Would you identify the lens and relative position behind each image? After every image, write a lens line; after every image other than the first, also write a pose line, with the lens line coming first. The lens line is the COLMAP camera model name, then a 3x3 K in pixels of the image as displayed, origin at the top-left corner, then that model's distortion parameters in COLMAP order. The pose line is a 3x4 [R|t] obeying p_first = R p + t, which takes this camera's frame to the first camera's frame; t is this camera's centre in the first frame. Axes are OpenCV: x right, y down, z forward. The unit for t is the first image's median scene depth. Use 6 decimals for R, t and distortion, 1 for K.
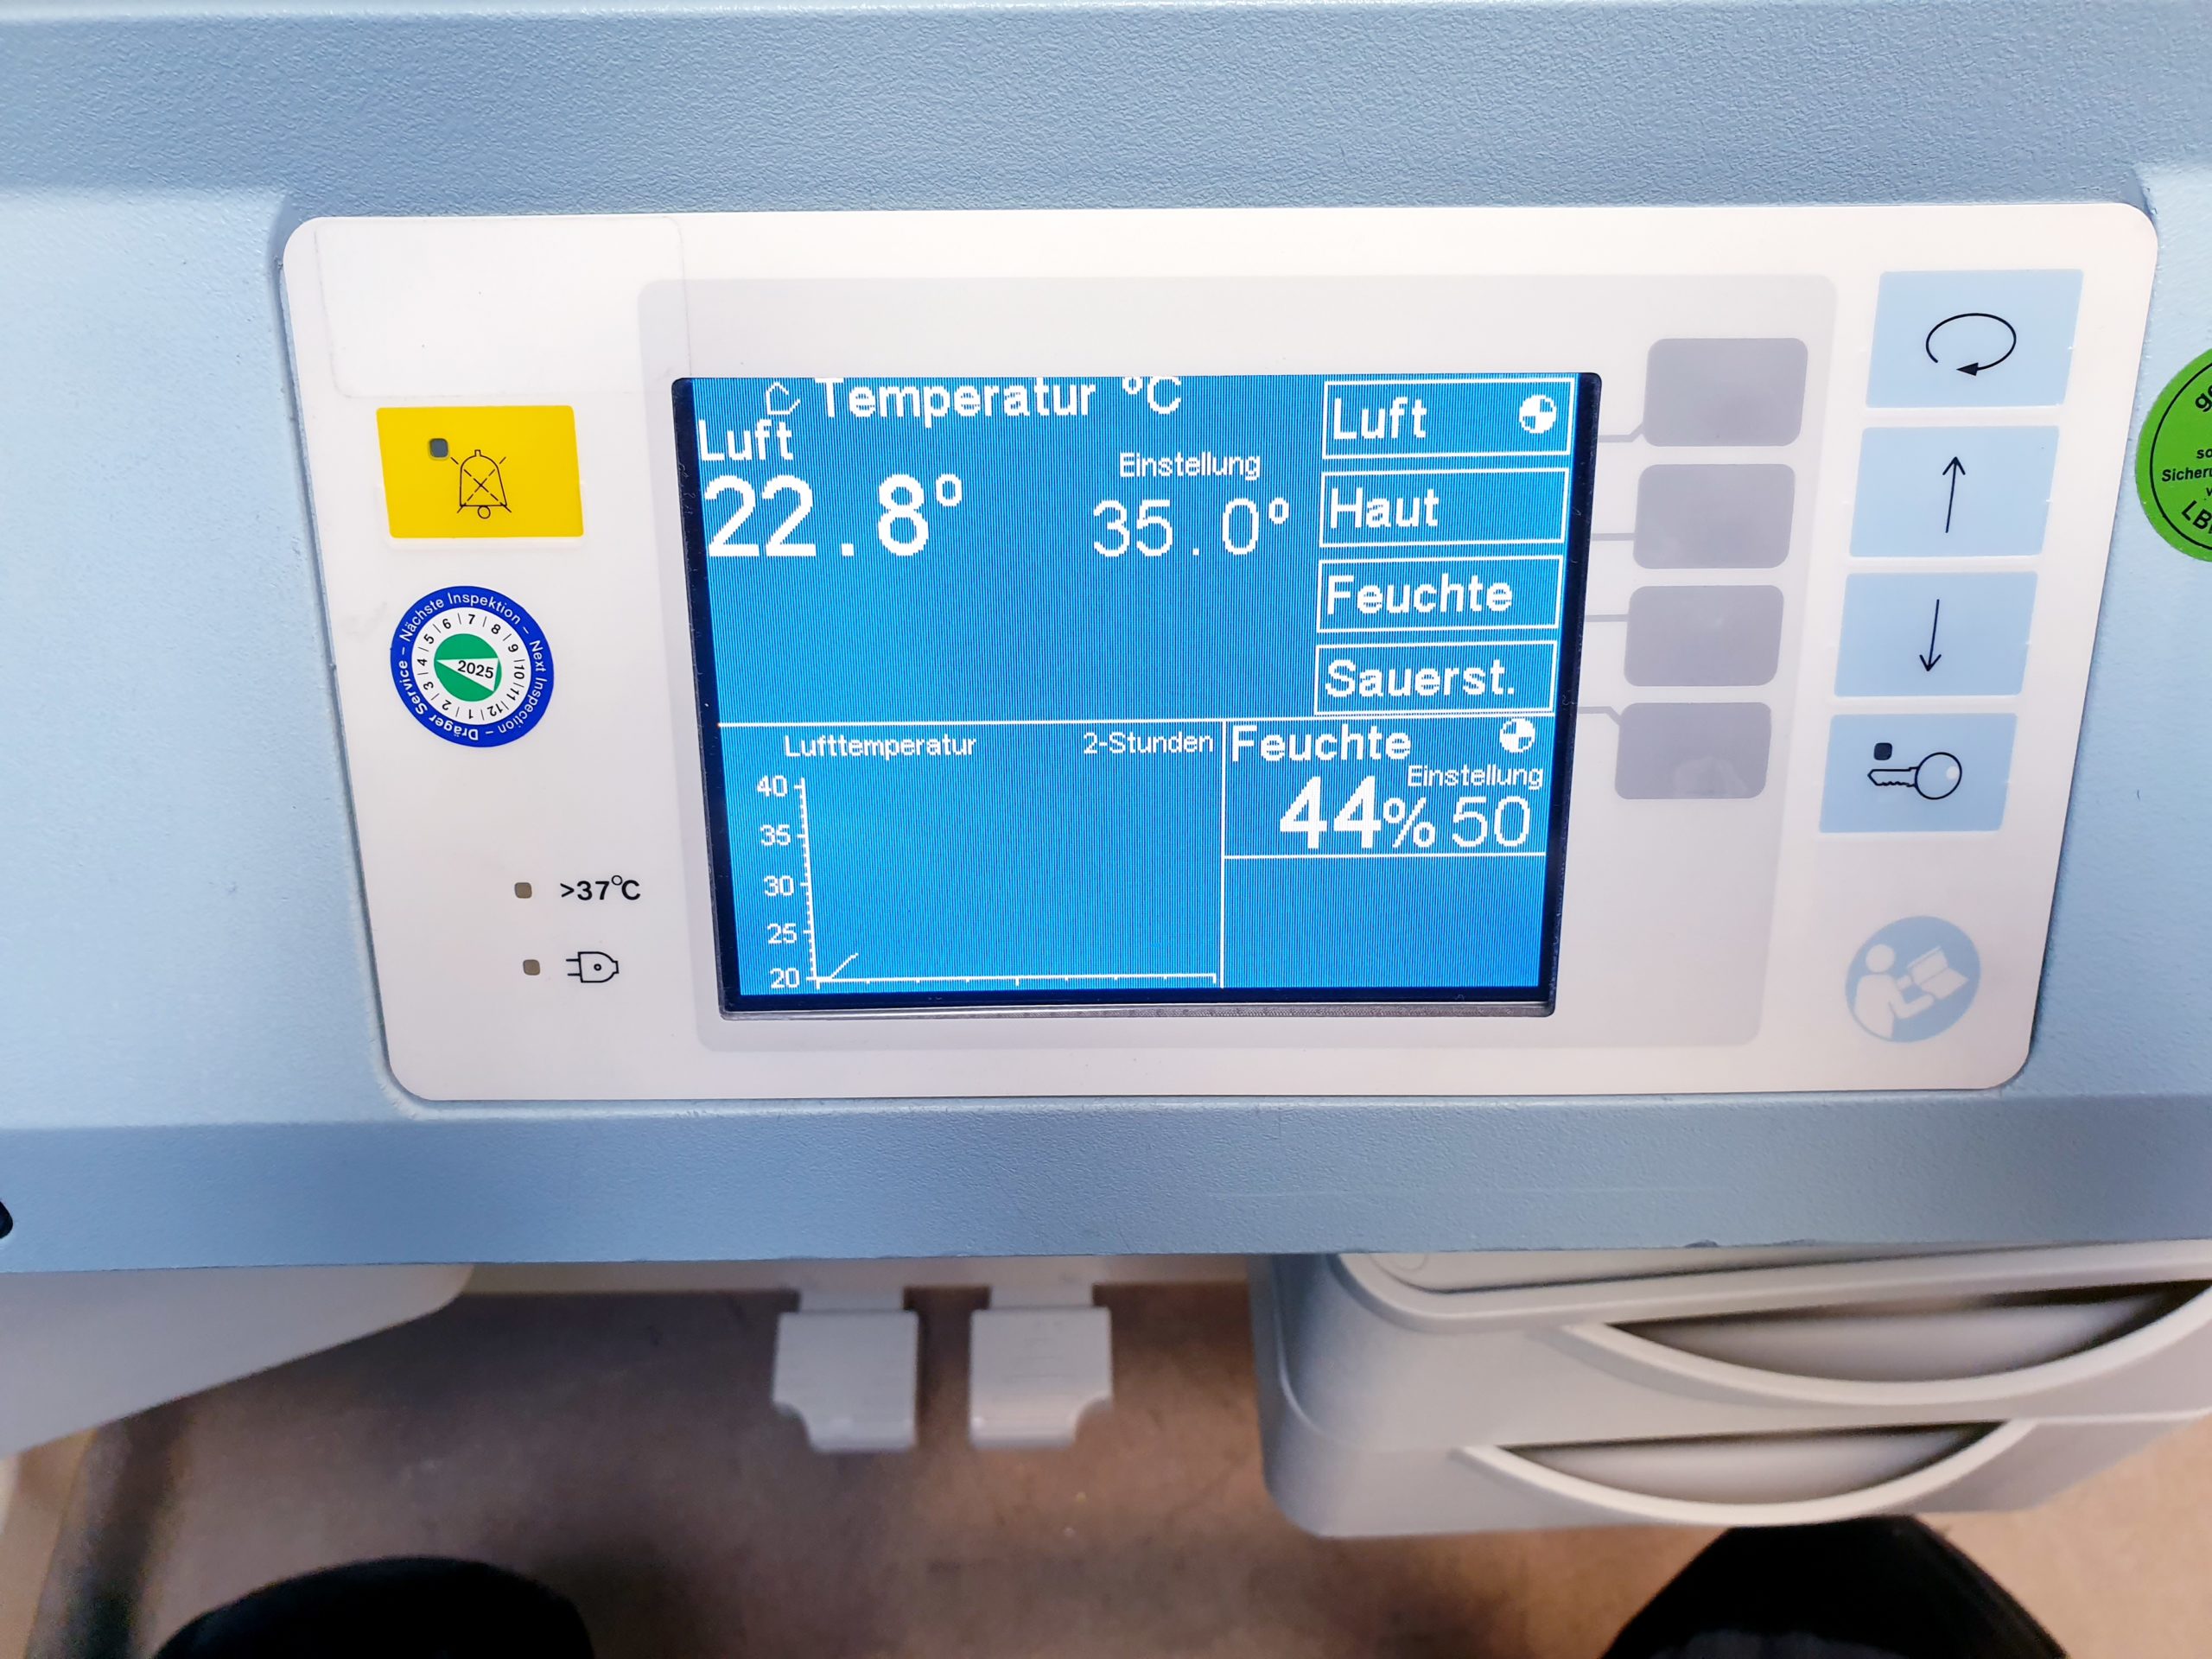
lens RADIAL K [[1711.6, 0, 1106.0], [0, 1711.6, 829.5], [0, 0, 1]] dist [0.068537, -0.150735]
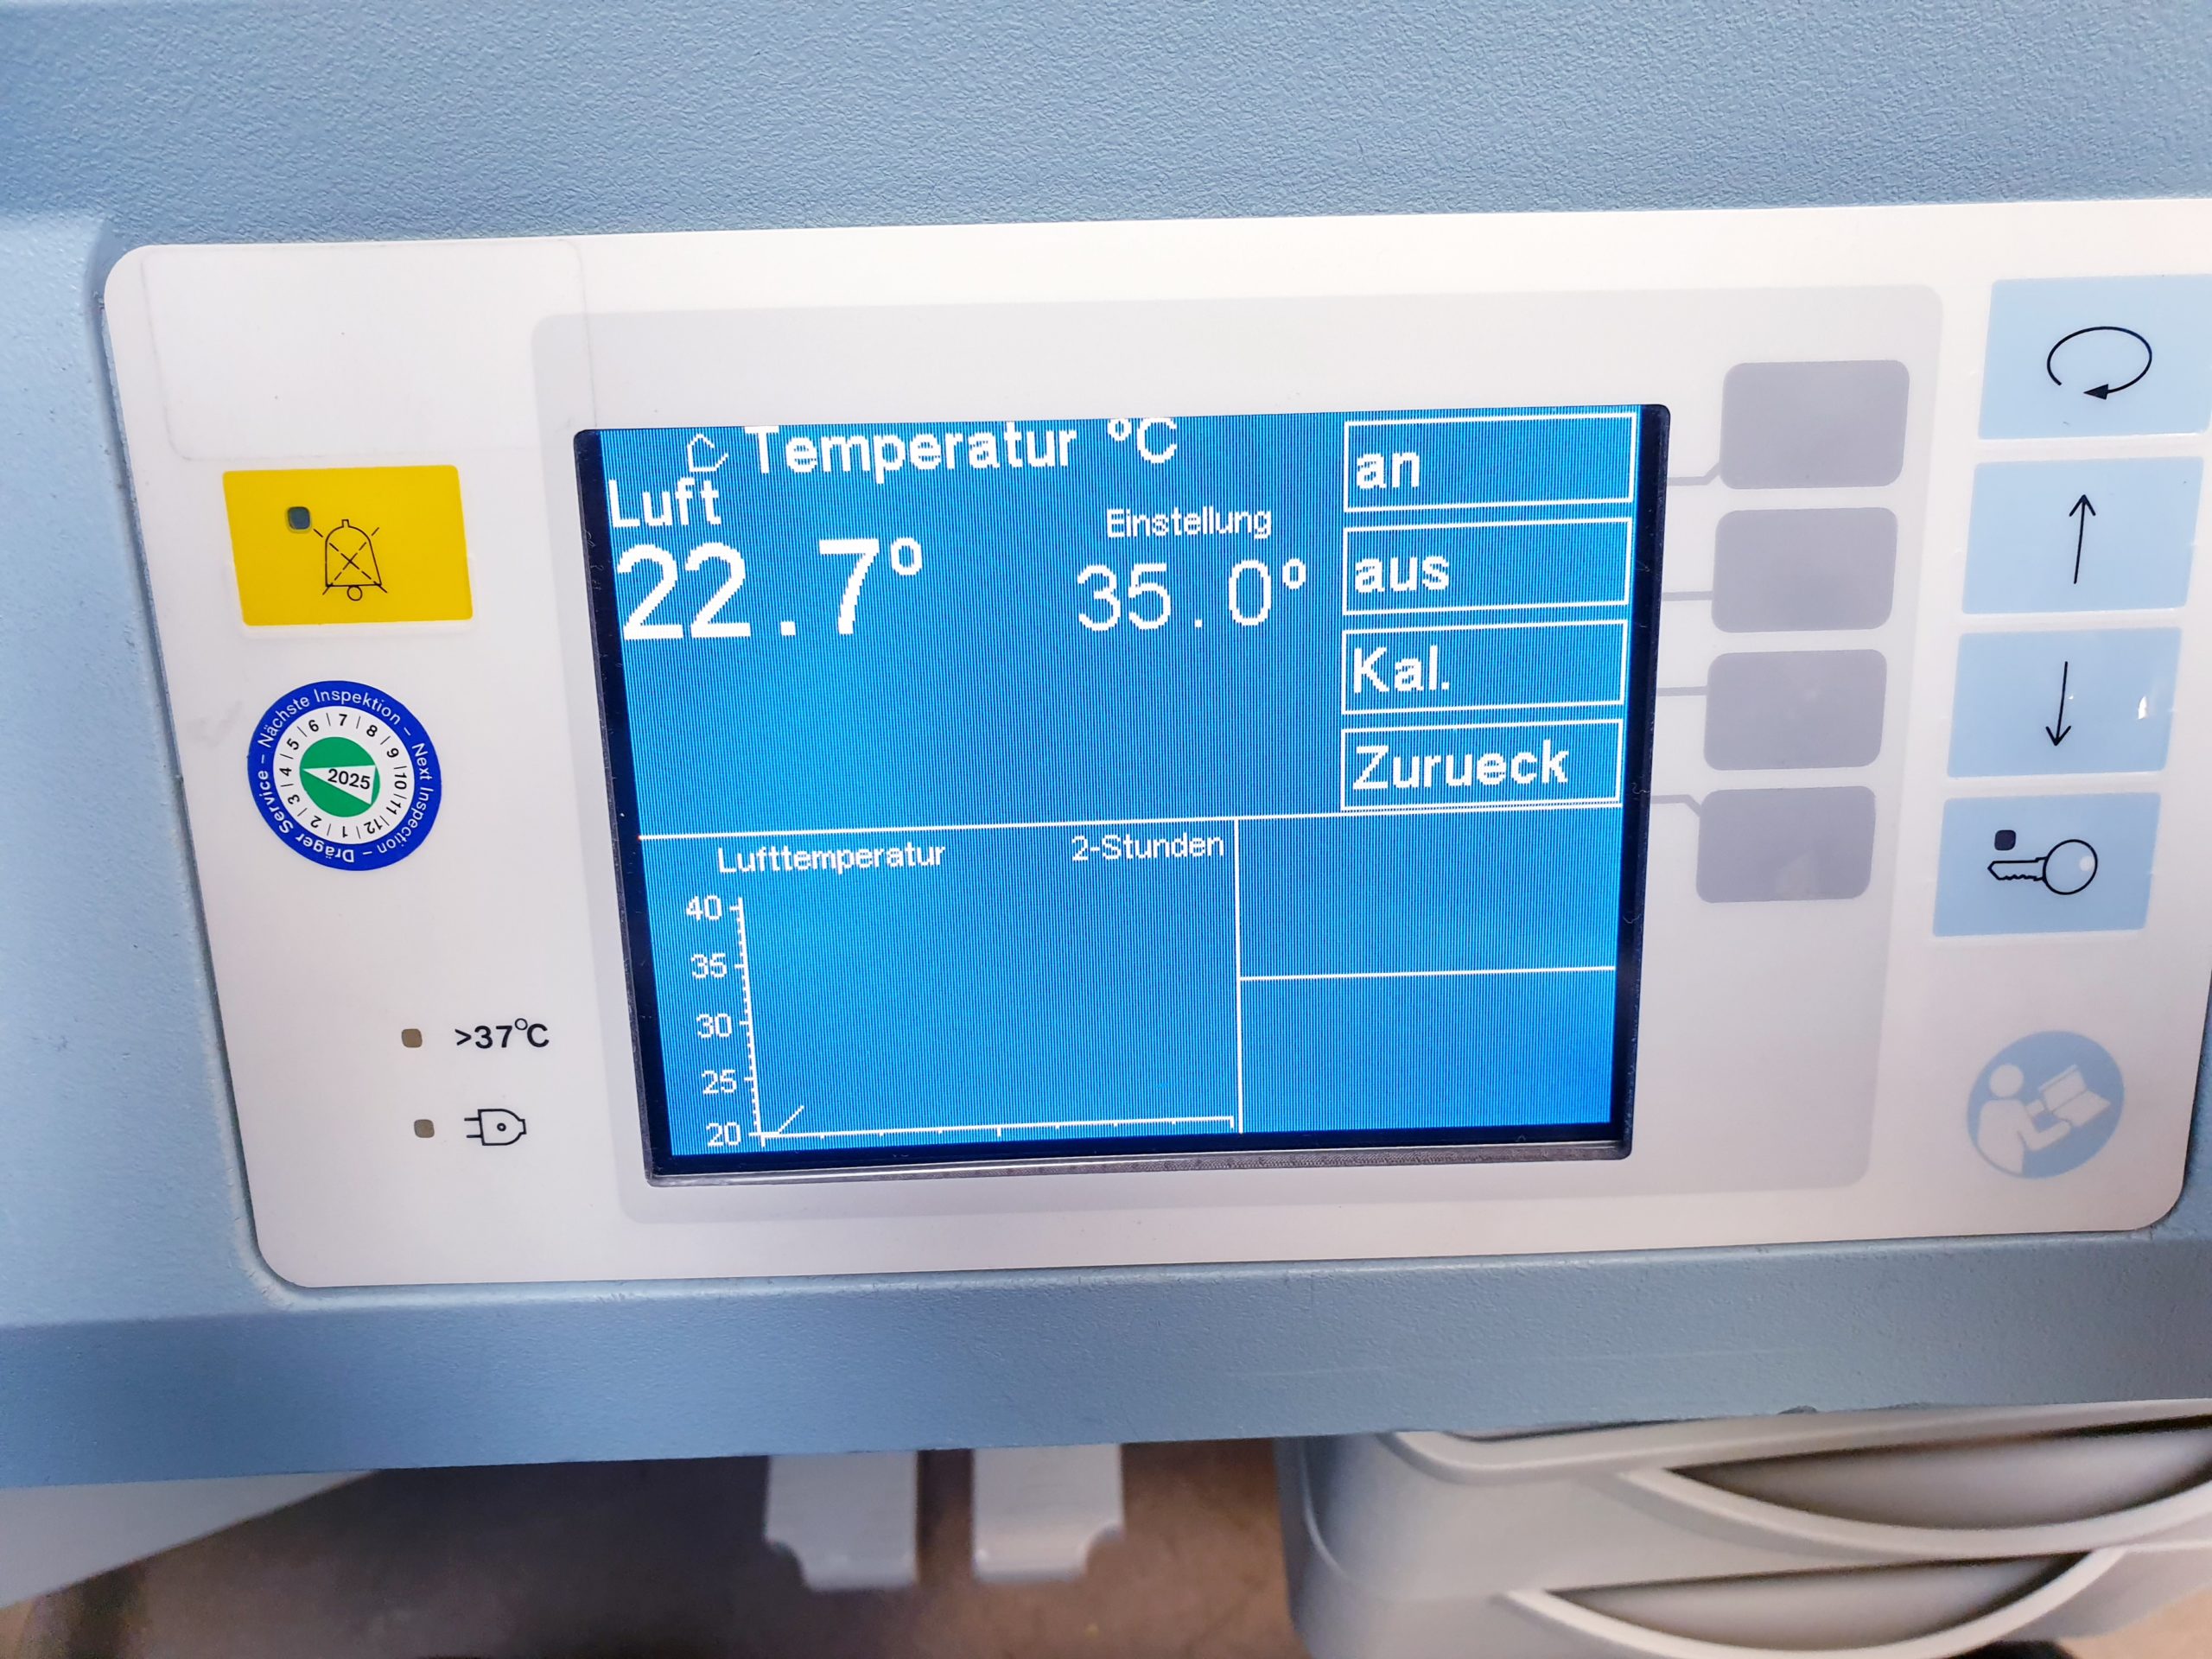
lens RADIAL K [[1727.8, 0, 1116.6], [0, 1727.8, 839.9], [0, 0, 1]] dist [0.008773, -0.000724]
pose [[0.999752, -0.020973, 0.007443, 0.003119], [0.021300, 0.998671, -0.046936, -0.014839], [-0.006448, 0.047083, 0.998870, 0.148325]]
